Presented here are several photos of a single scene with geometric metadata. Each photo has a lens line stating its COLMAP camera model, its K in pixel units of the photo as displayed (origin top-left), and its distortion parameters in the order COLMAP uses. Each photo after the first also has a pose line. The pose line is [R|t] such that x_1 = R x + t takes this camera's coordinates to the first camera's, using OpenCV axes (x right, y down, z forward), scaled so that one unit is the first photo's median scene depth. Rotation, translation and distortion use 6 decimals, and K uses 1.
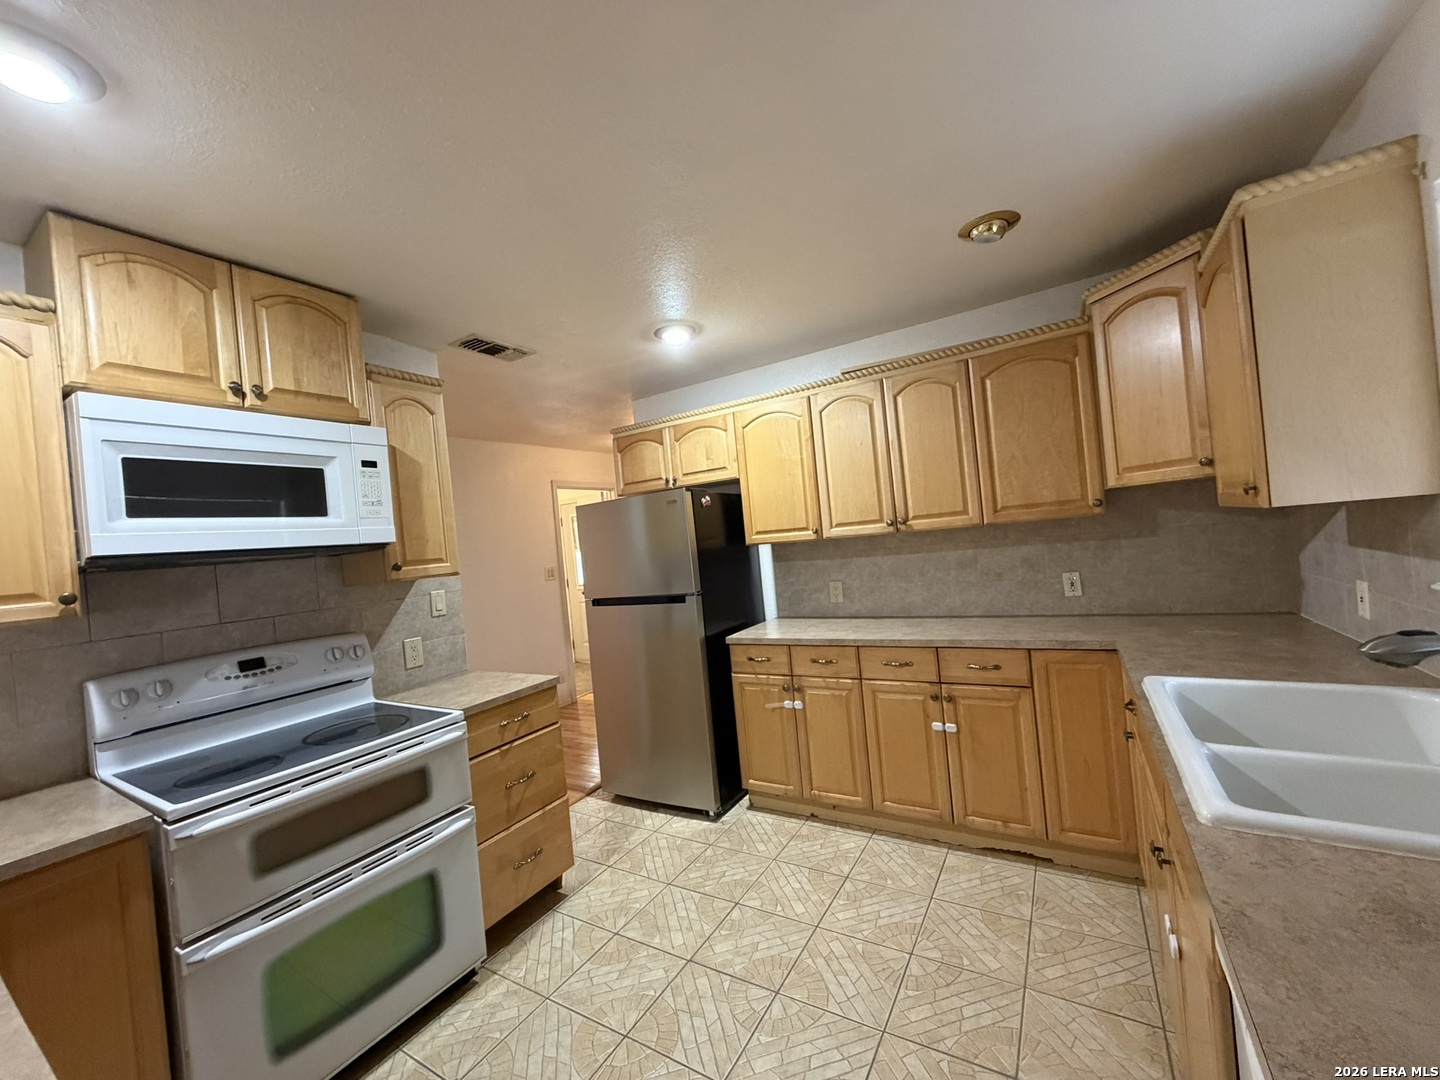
lens RADIAL K [[572.4, 0, 719.1], [0, 572.4, 538.0], [0, 0, 1]] dist [-0.002244, 0.000988]
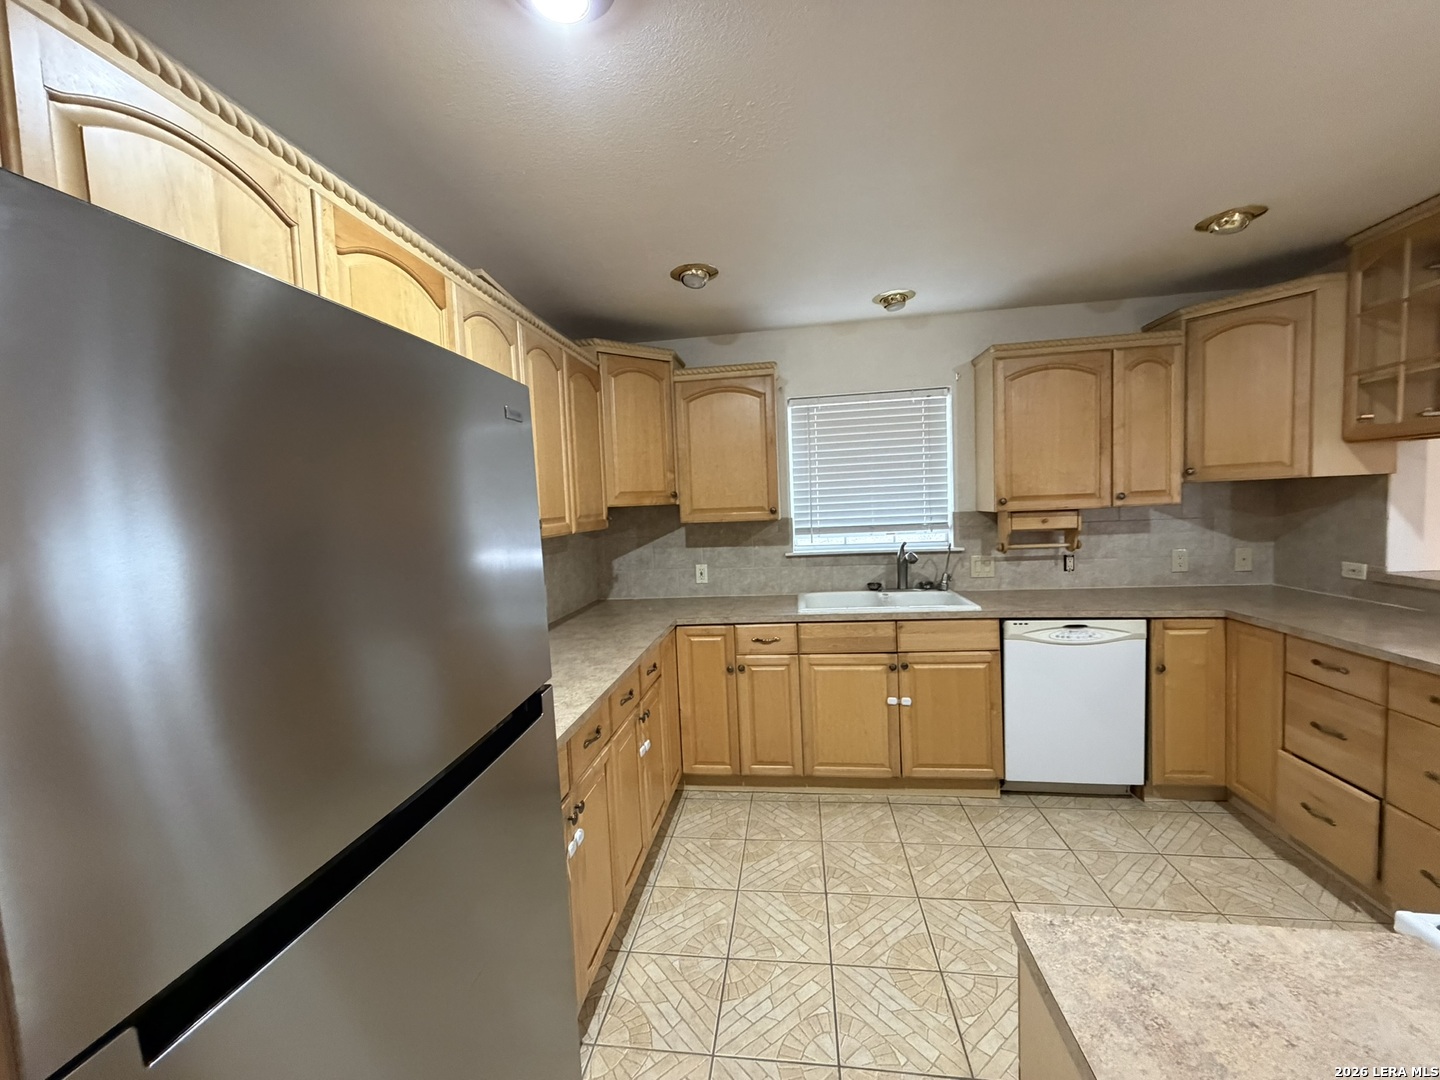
lens RADIAL K [[572.4, 0, 713.6], [0, 572.4, 541.0], [0, 0, 1]] dist [-0.002244, 0.000988]
pose [[-0.390080, 0.052717, 0.919271, -0.636722], [0.079943, 0.996529, -0.023224, 0.038752], [-0.917304, 0.064430, -0.392940, 1.558287]]
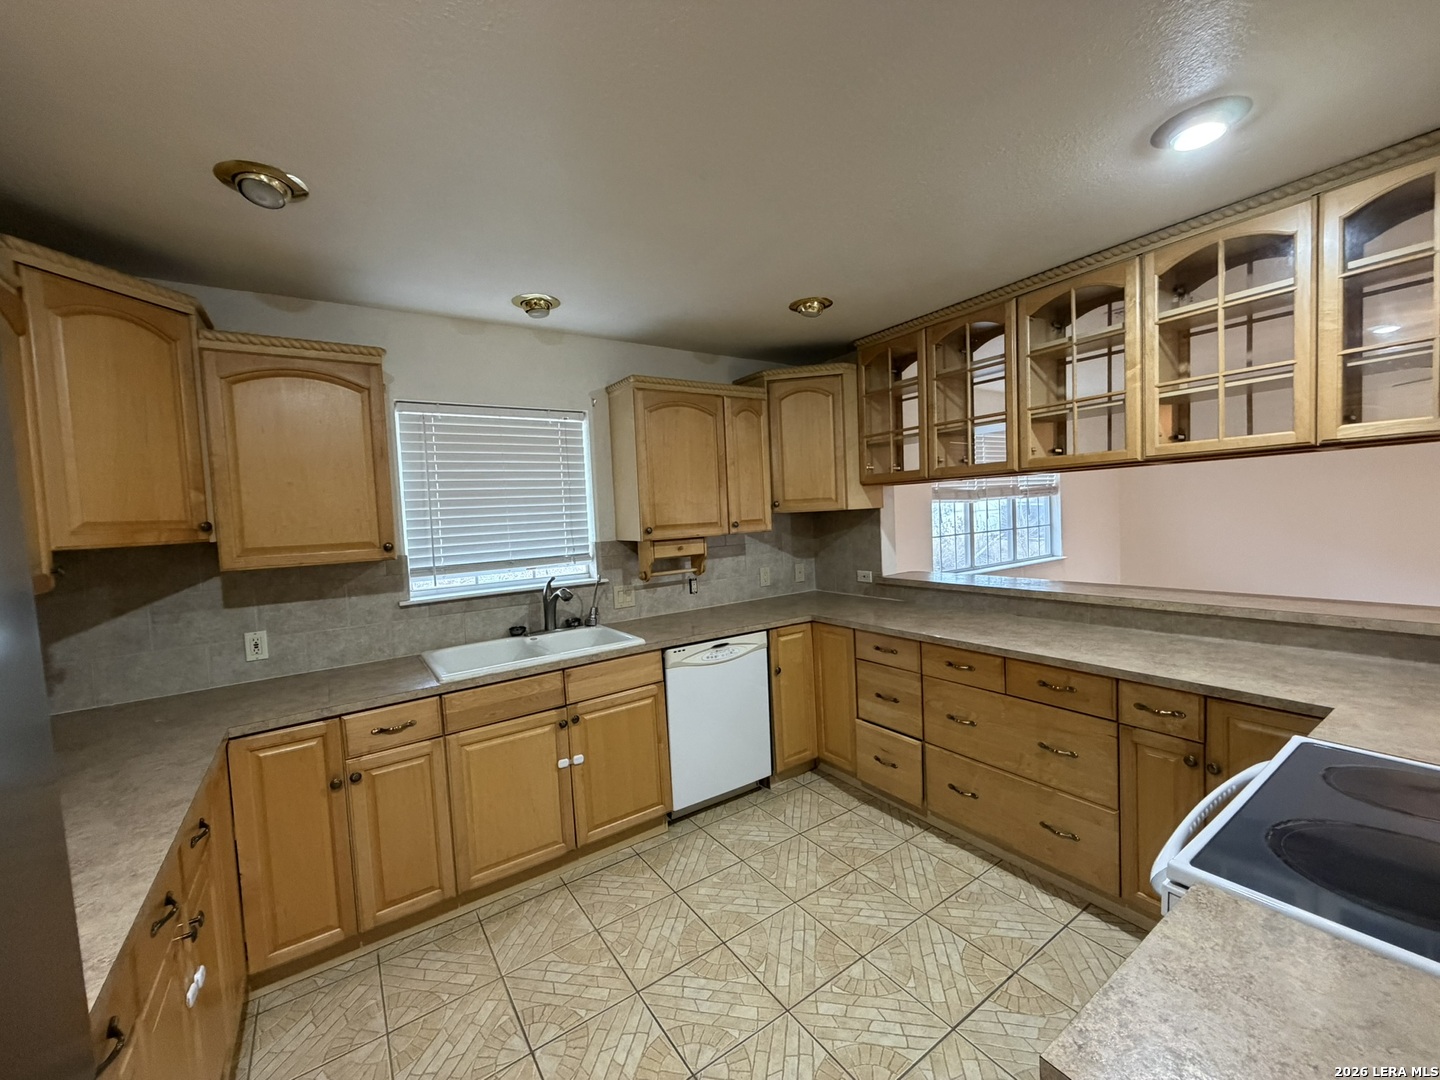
lens RADIAL K [[572.4, 0, 712.6], [0, 572.4, 541.3], [0, 0, 1]] dist [-0.002244, 0.000988]
pose [[-0.902103, 0.116594, 0.415472, -0.342498], [0.133425, 0.990991, 0.011600, -0.004665], [-0.410376, 0.065899, -0.909532, 1.570079]]
